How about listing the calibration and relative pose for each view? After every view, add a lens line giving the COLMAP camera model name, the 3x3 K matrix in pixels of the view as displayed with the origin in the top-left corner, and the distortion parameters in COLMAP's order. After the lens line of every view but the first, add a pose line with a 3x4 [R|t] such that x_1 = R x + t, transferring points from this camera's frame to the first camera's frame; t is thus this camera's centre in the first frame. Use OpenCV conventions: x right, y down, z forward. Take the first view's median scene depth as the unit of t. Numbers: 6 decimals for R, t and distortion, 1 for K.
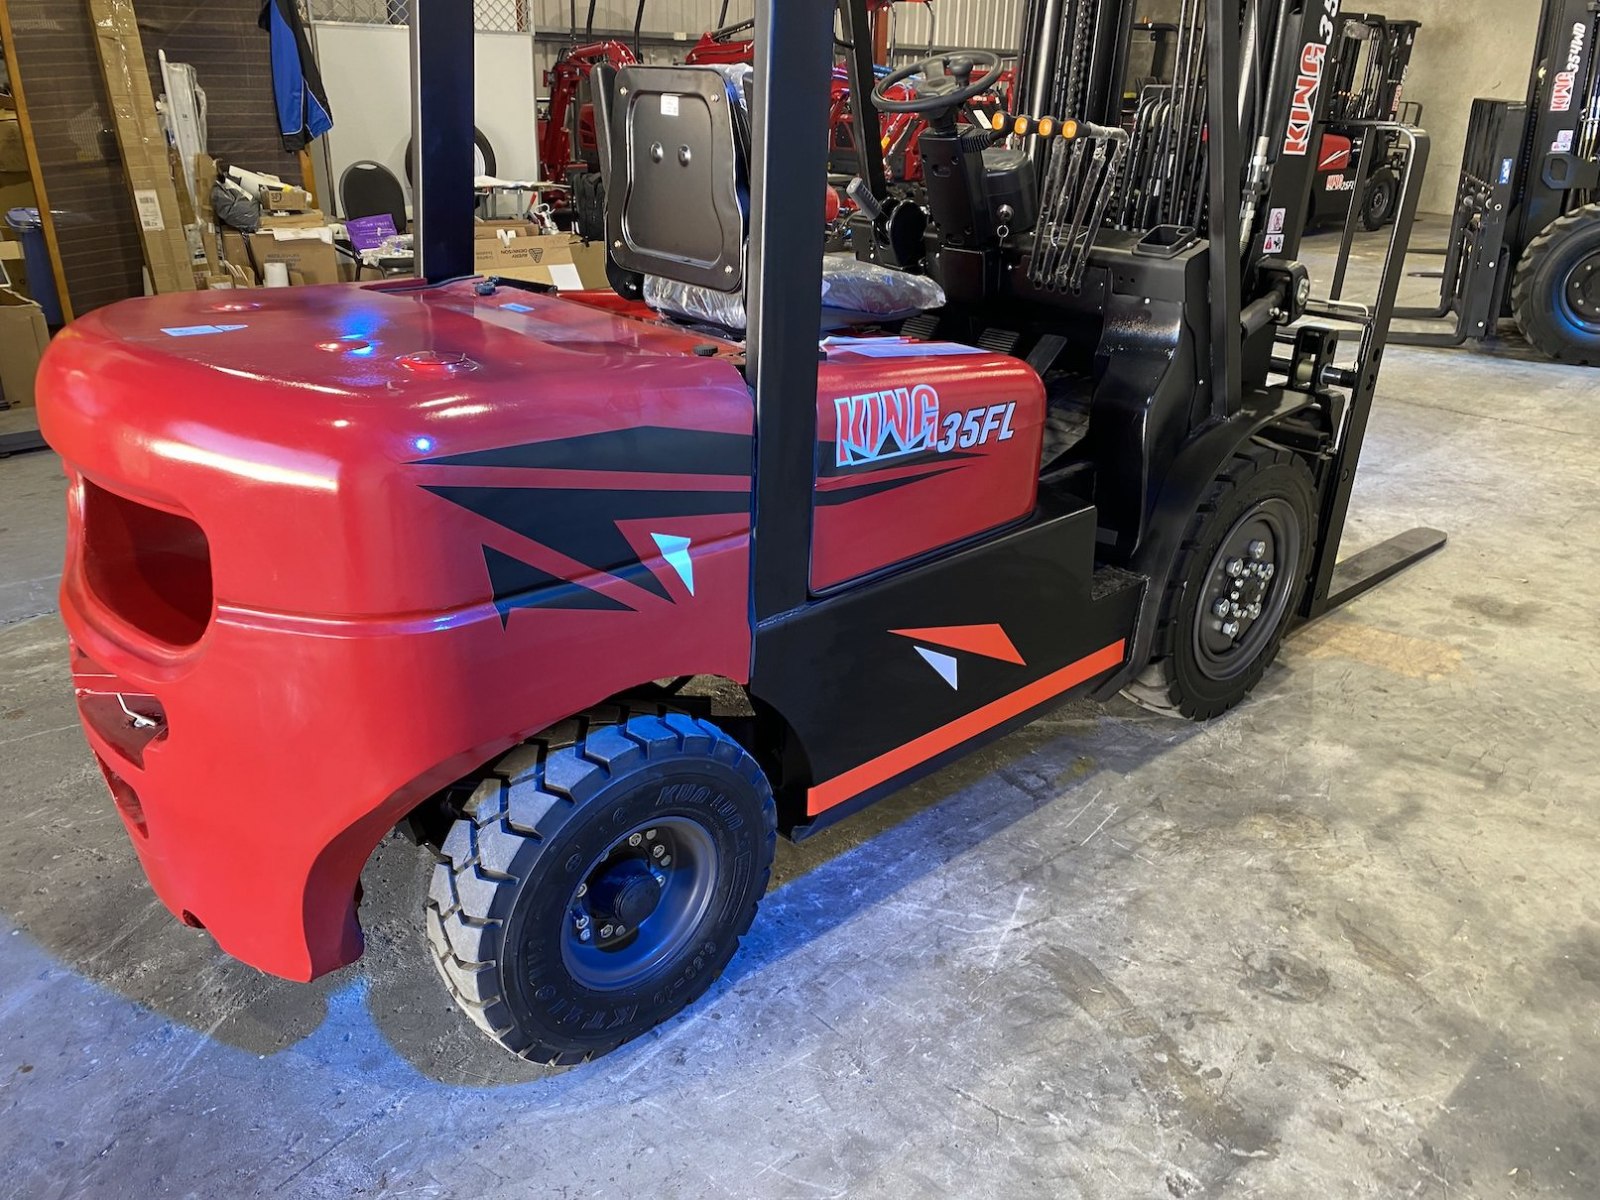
lens RADIAL K [[1183.0, 0, 787.5], [0, 1183.0, 601.8], [0, 0, 1]] dist [-0.003339, -0.000274]
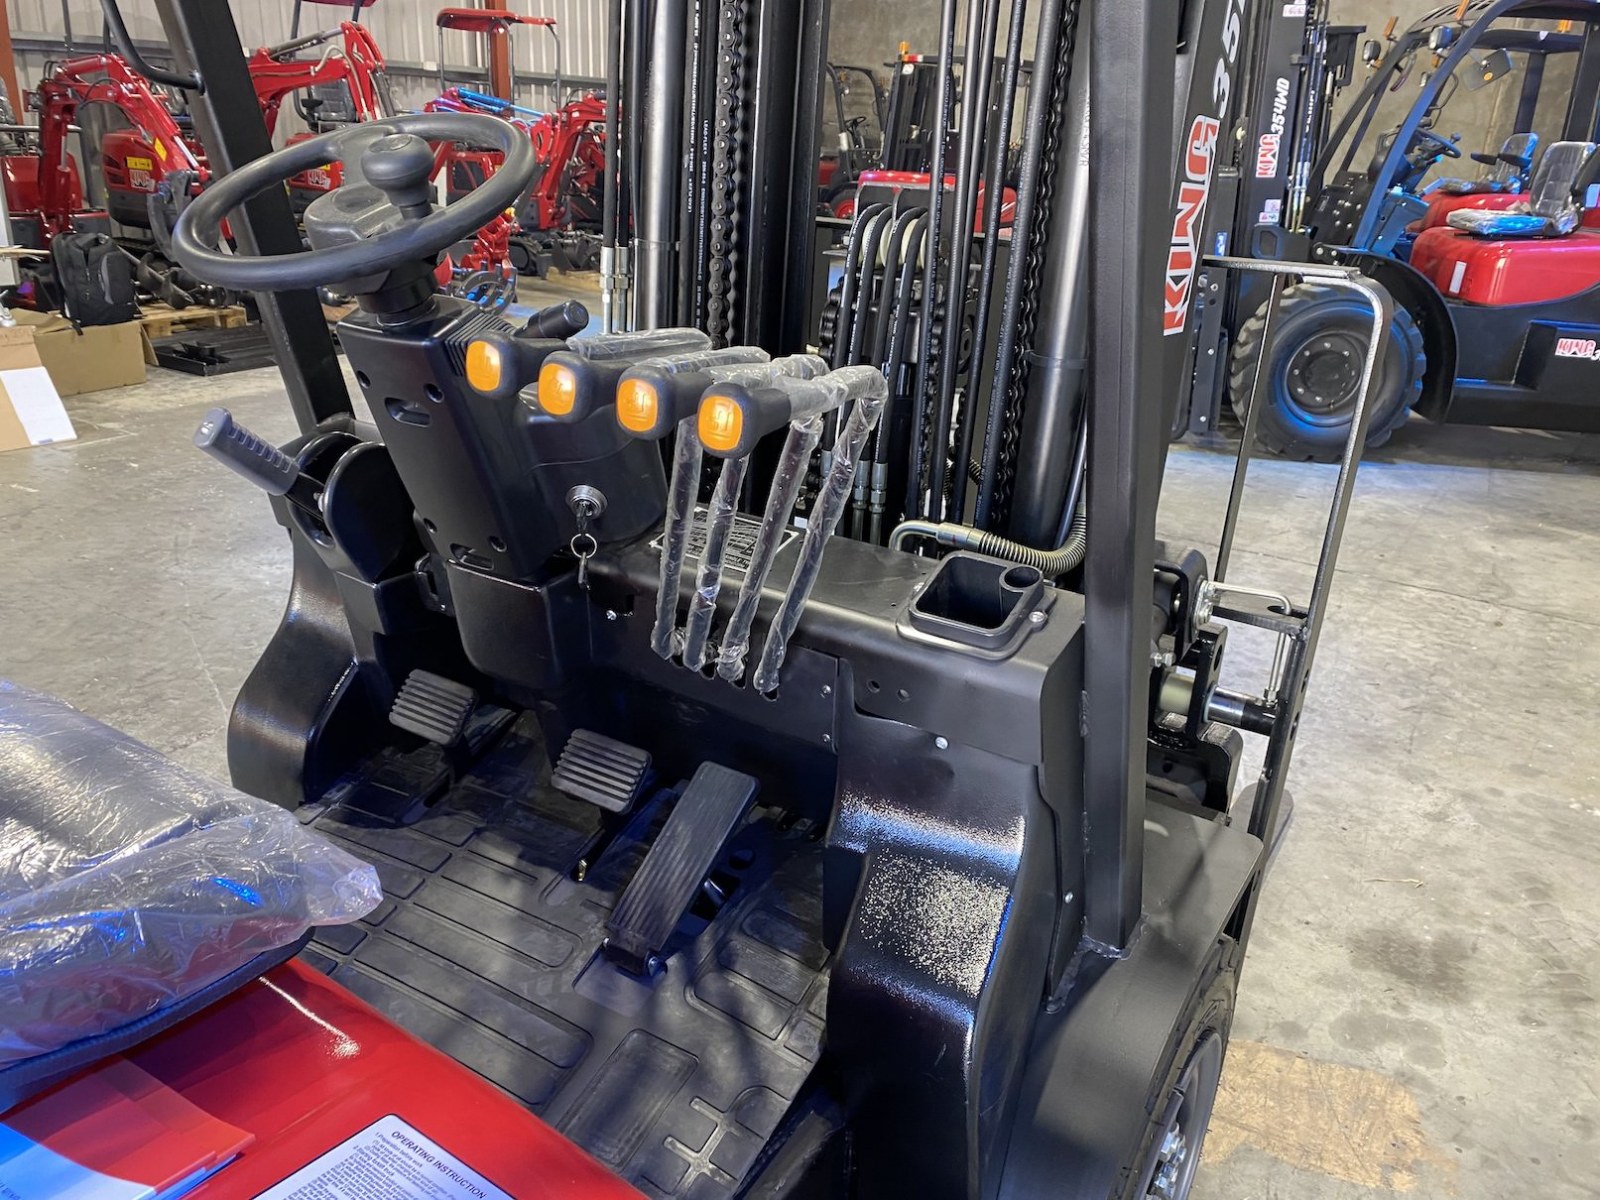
lens RADIAL K [[1183.0, 0, 787.5], [0, 1183.0, 601.8], [0, 0, 1]] dist [-0.003339, -0.000274]
pose [[0.963749, -0.075746, 0.255833, 0.125139], [0.080802, 0.996687, -0.009292, -0.248153], [-0.254281, 0.029627, 0.966676, 0.508591]]
